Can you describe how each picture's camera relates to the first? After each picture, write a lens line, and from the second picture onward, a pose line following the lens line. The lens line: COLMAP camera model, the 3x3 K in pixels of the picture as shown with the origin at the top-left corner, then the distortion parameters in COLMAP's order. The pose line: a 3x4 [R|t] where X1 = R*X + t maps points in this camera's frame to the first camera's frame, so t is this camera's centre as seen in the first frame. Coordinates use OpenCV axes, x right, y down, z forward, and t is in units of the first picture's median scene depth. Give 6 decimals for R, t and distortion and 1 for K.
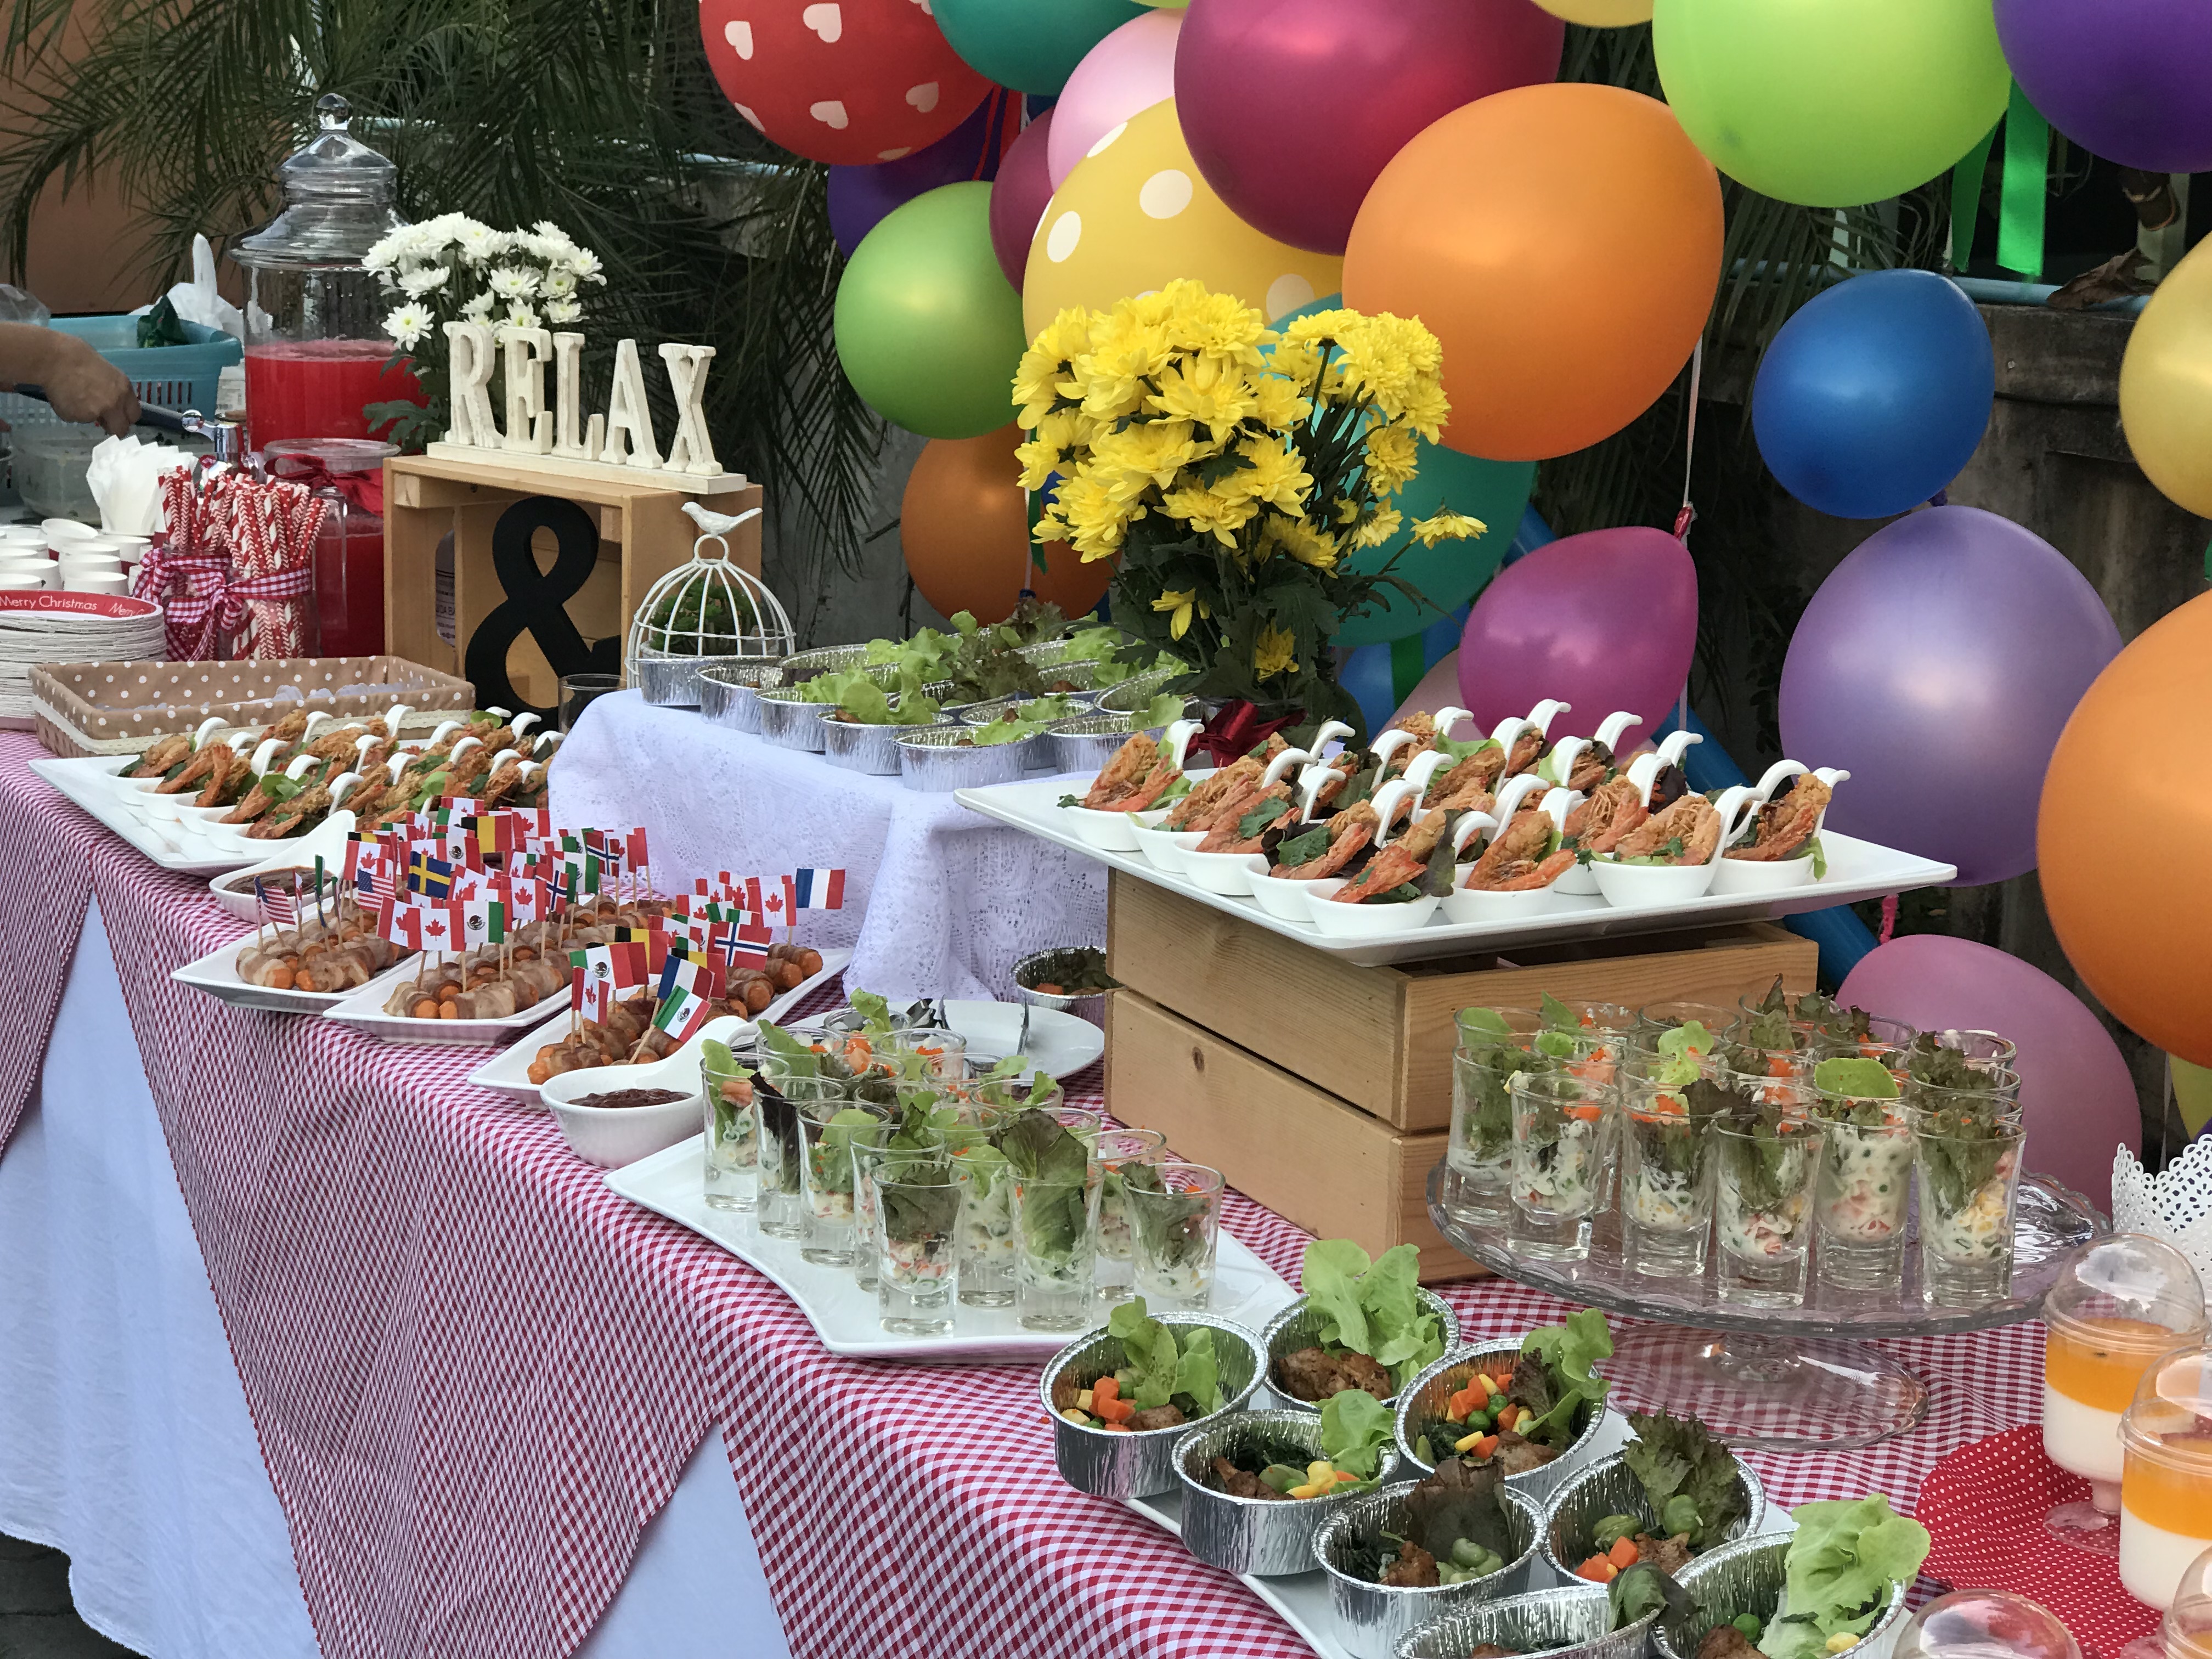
lens RADIAL K [[3665.7, 0, 1097.7], [0, 3665.7, 830.8], [0, 0, 1]] dist [0.055054, 0.000000]
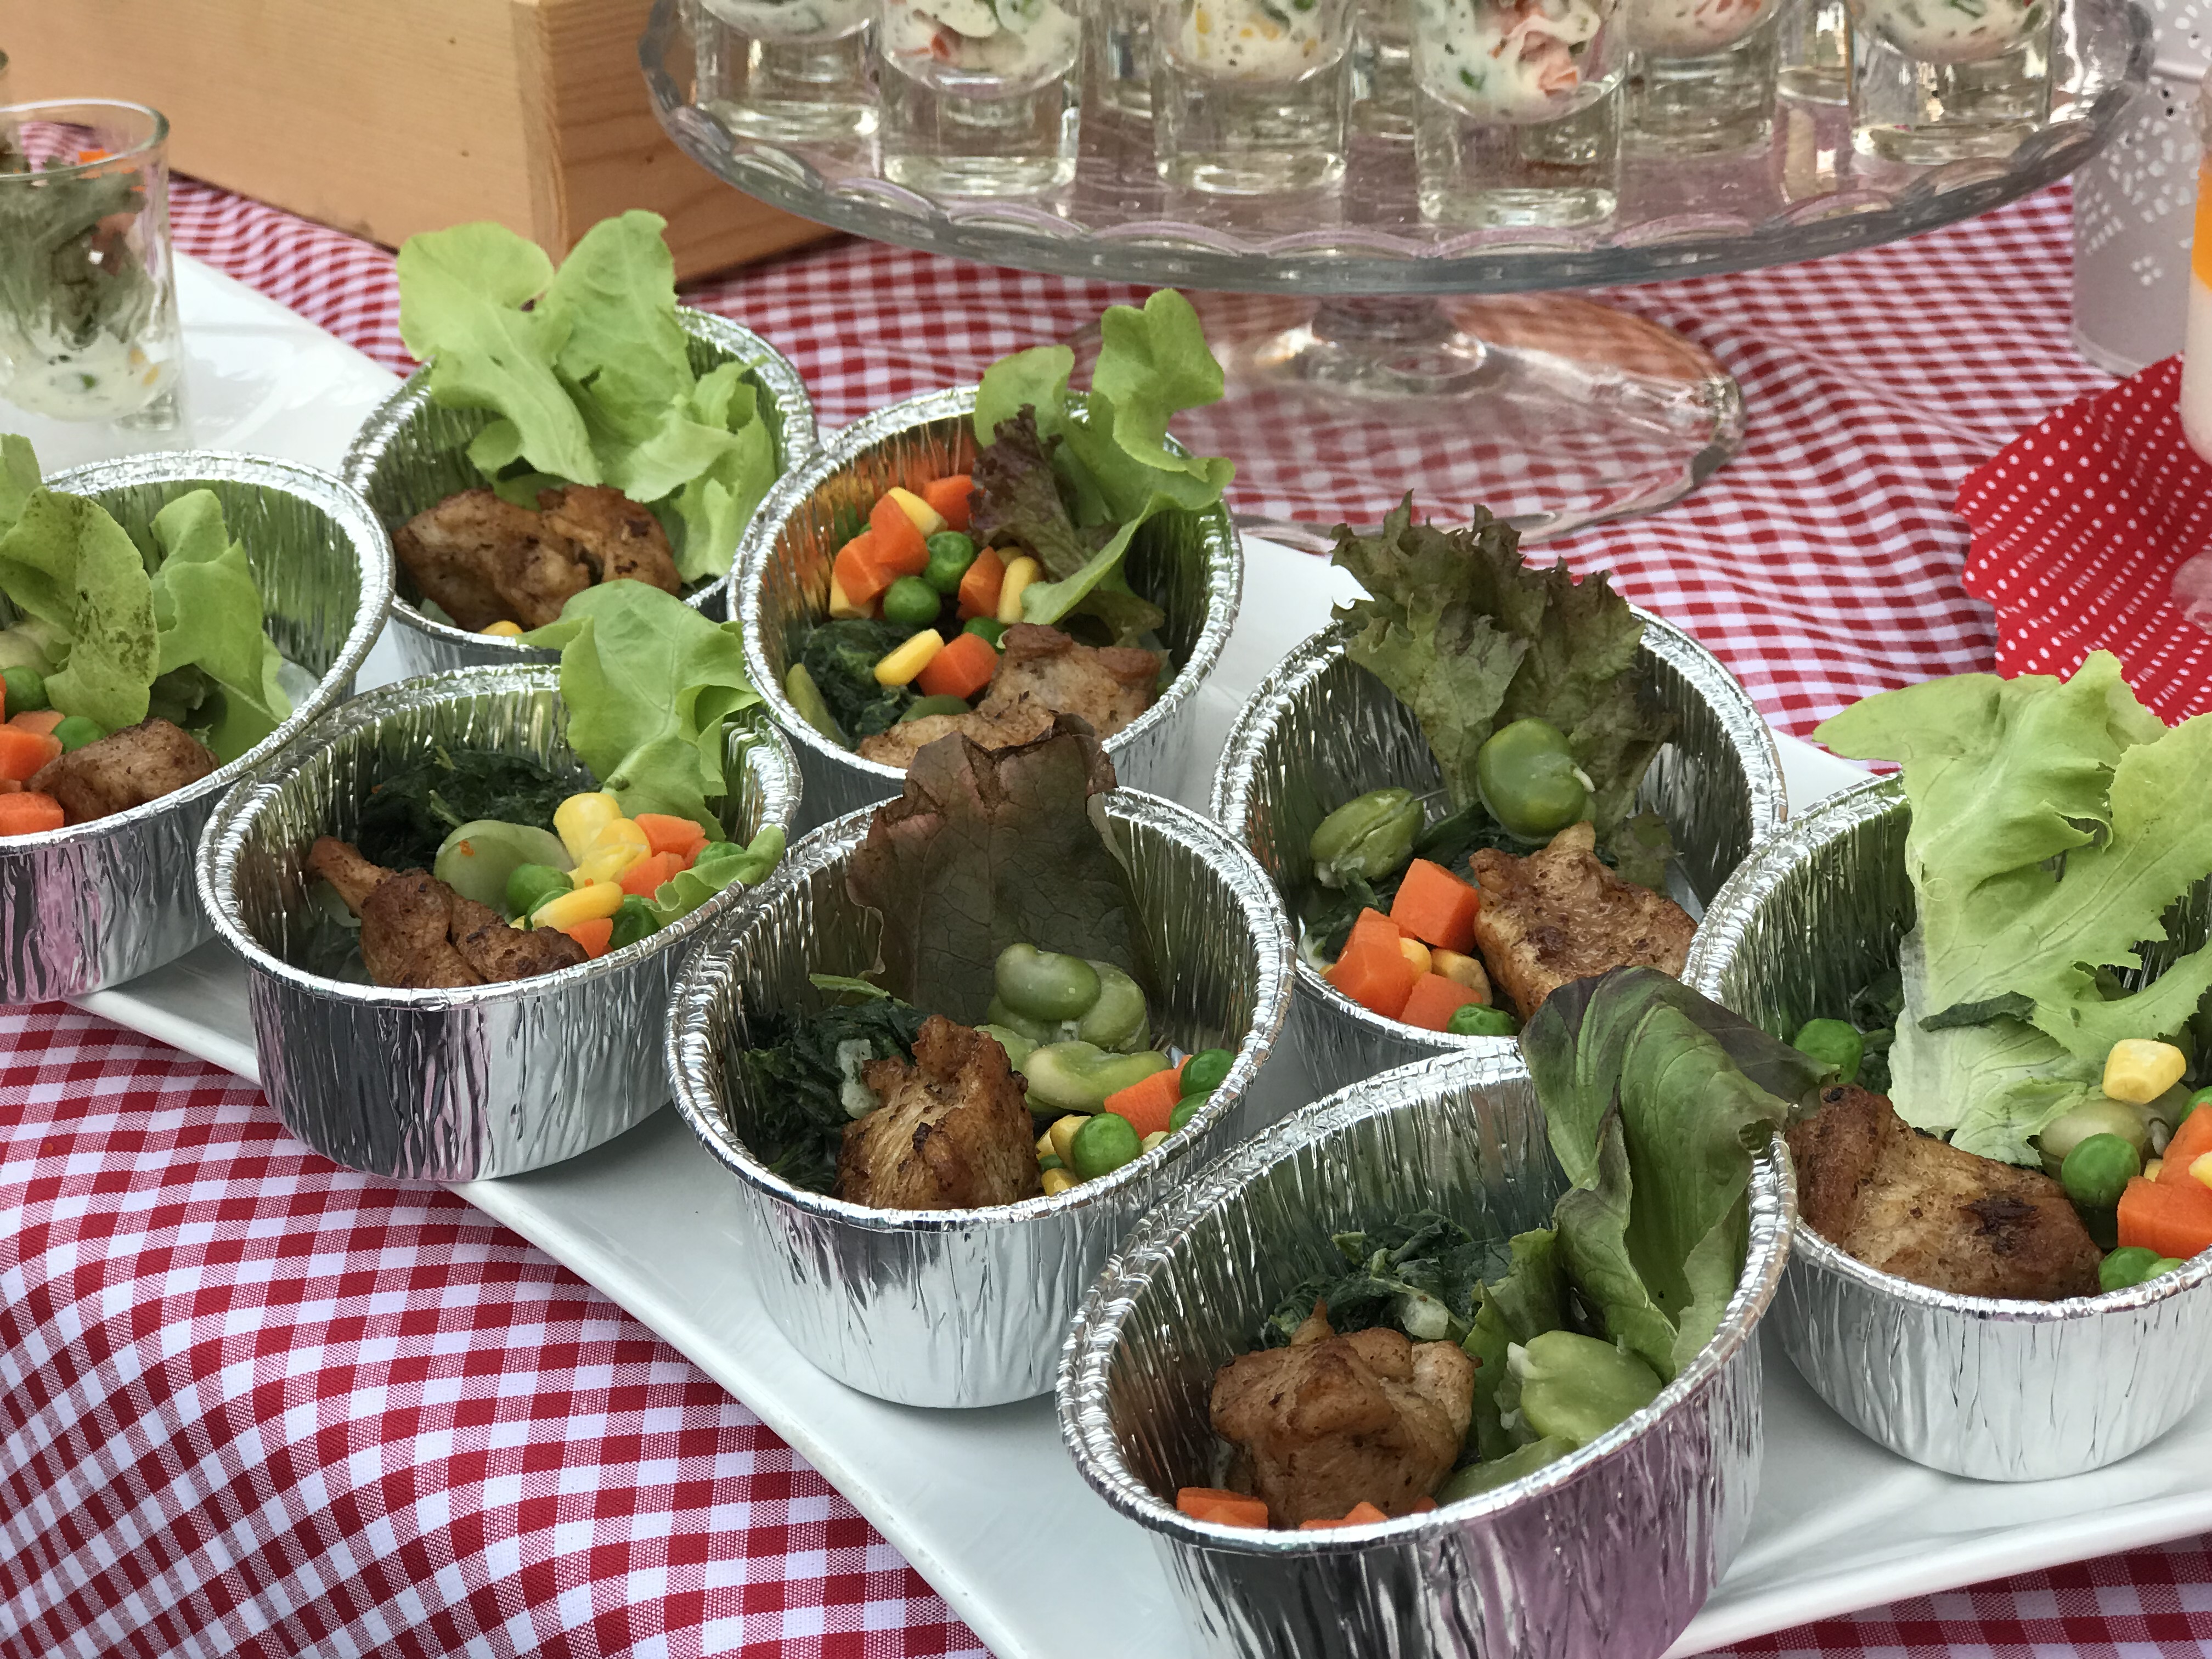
lens RADIAL K [[3665.7, 0, 1105.3], [0, 3665.7, 825.8], [0, 0, 1]] dist [0.055054, 0.000000]
pose [[0.944741, -0.188442, 0.268243, 0.007704], [0.110734, 0.953616, 0.279920, 0.065427], [-0.308550, -0.234748, 0.921787, 0.556906]]
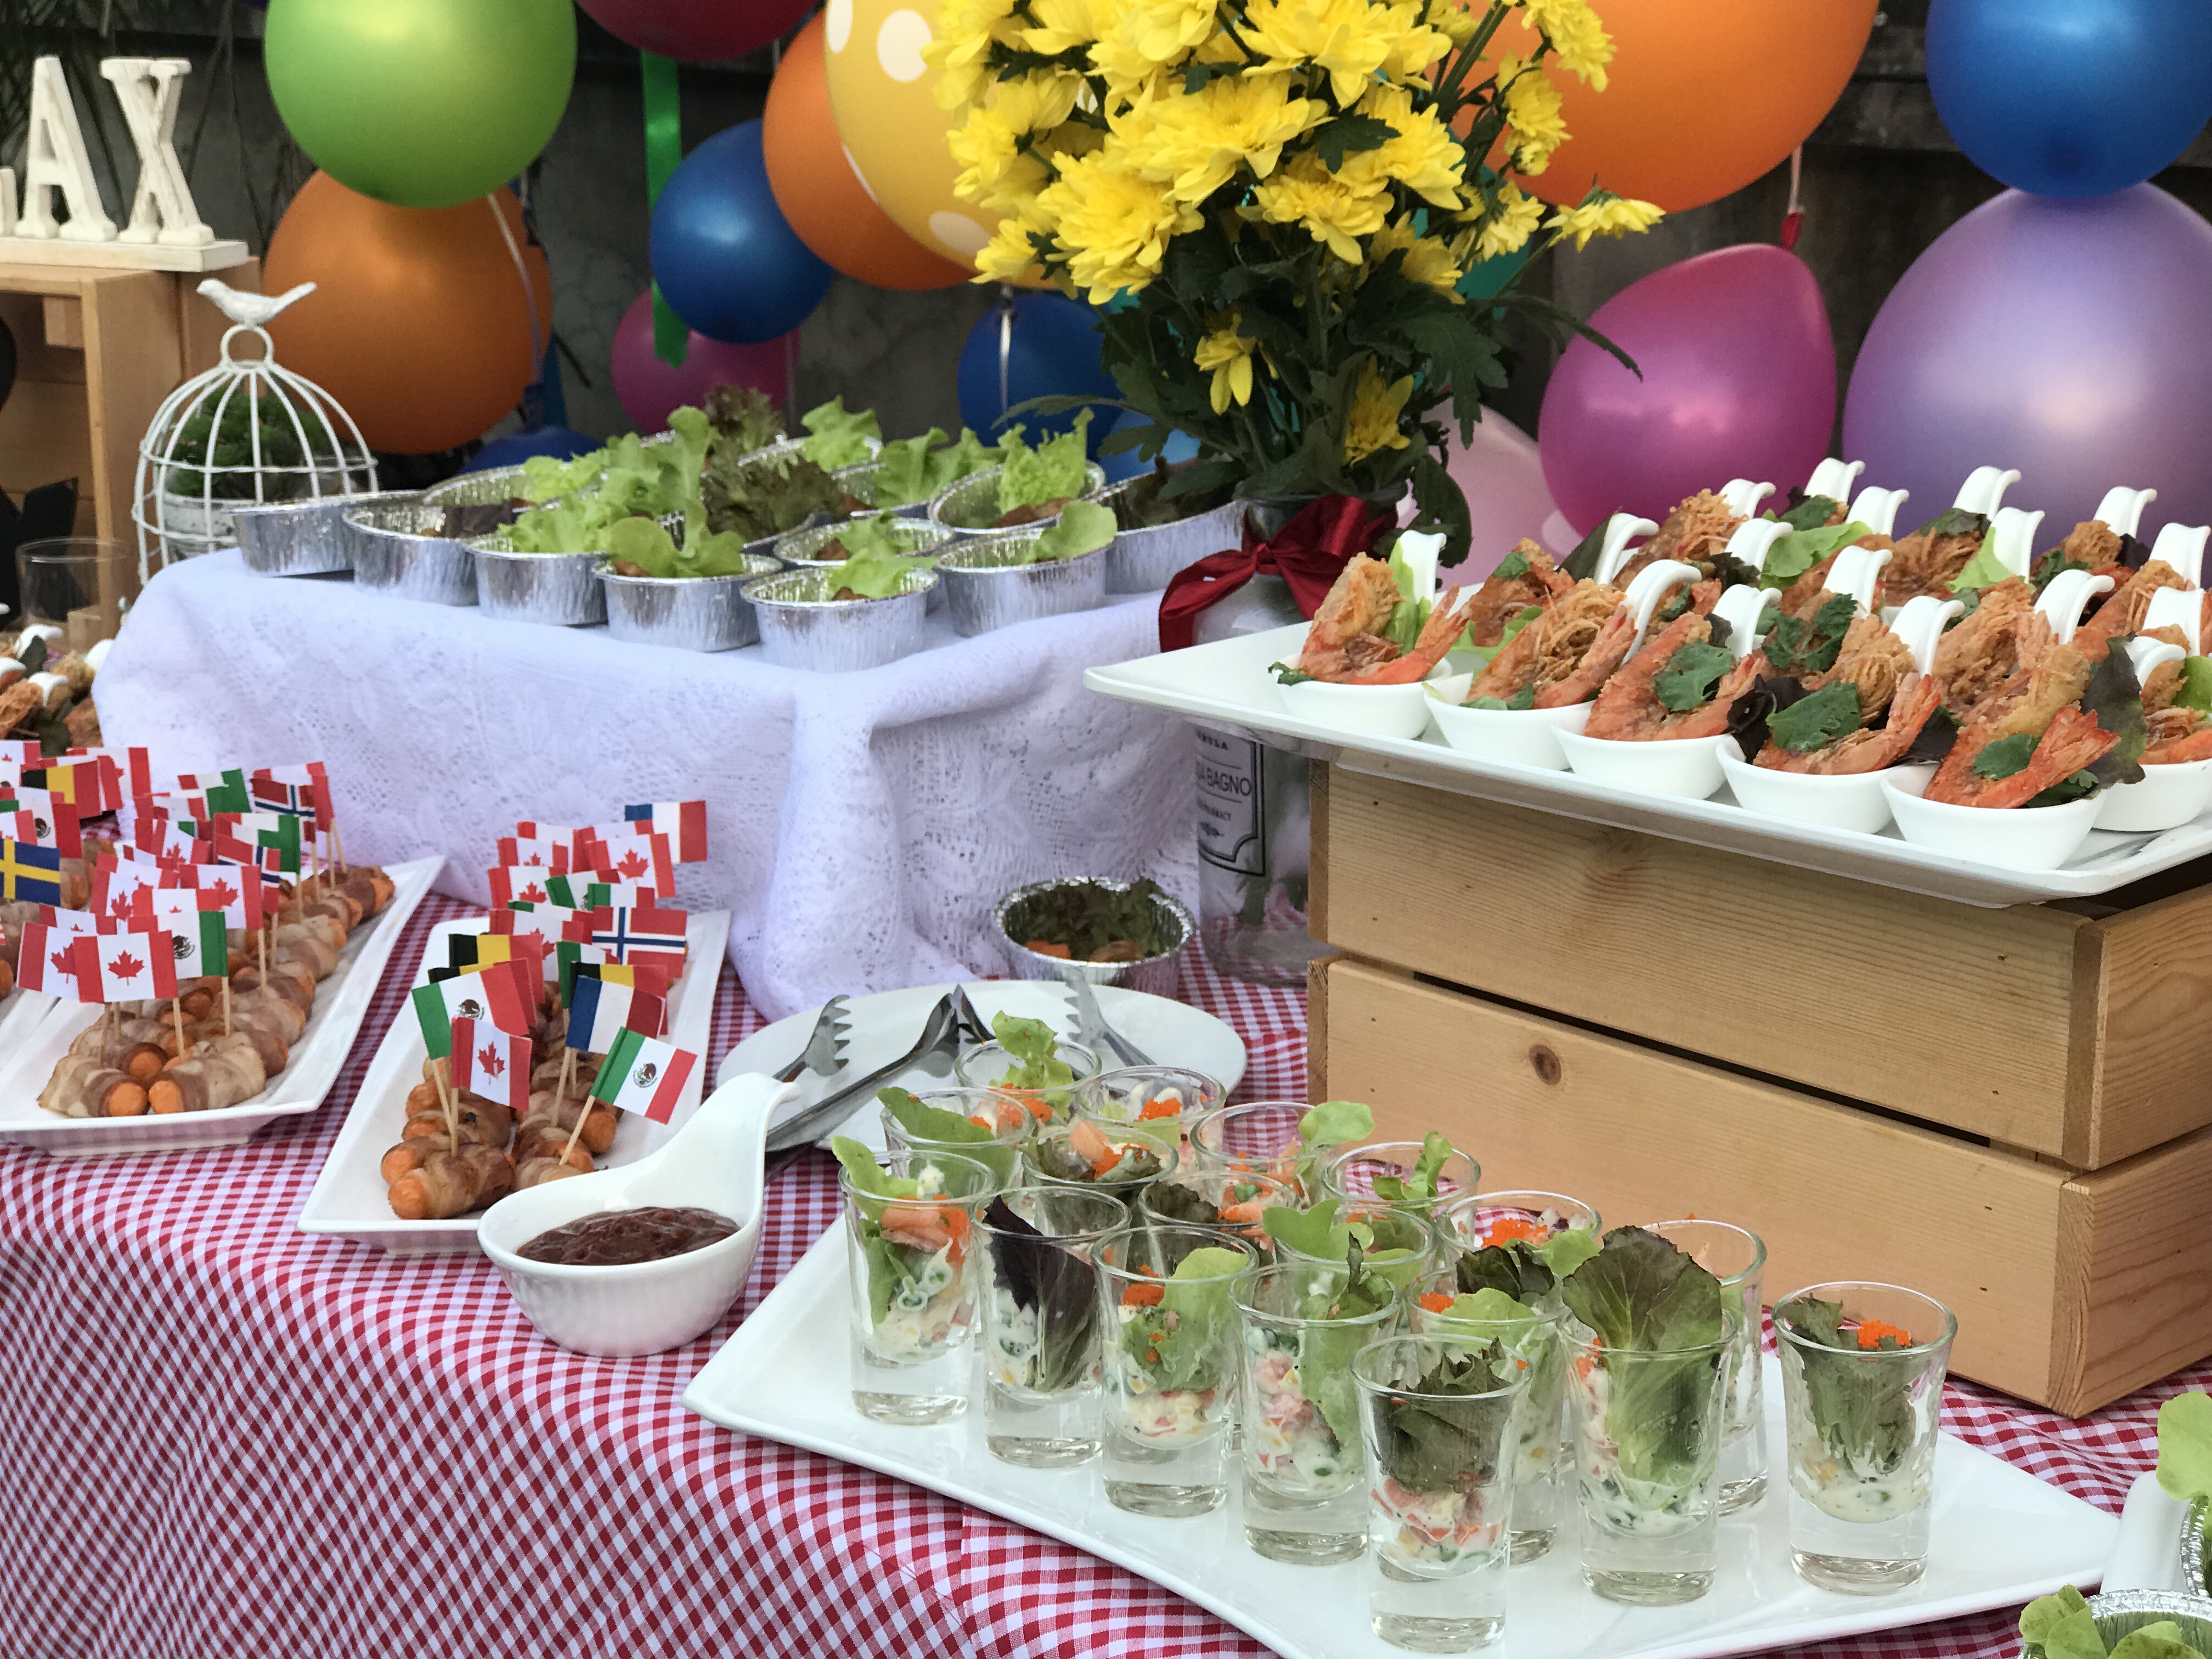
lens RADIAL K [[3665.7, 0, 1117.3], [0, 3665.7, 819.8], [0, 0, 1]] dist [0.055054, 0.000000]
pose [[0.960418, -0.098734, 0.260480, -0.235631], [0.085077, 0.994366, 0.063224, -0.029760], [-0.265254, -0.038561, 0.963407, 0.477671]]
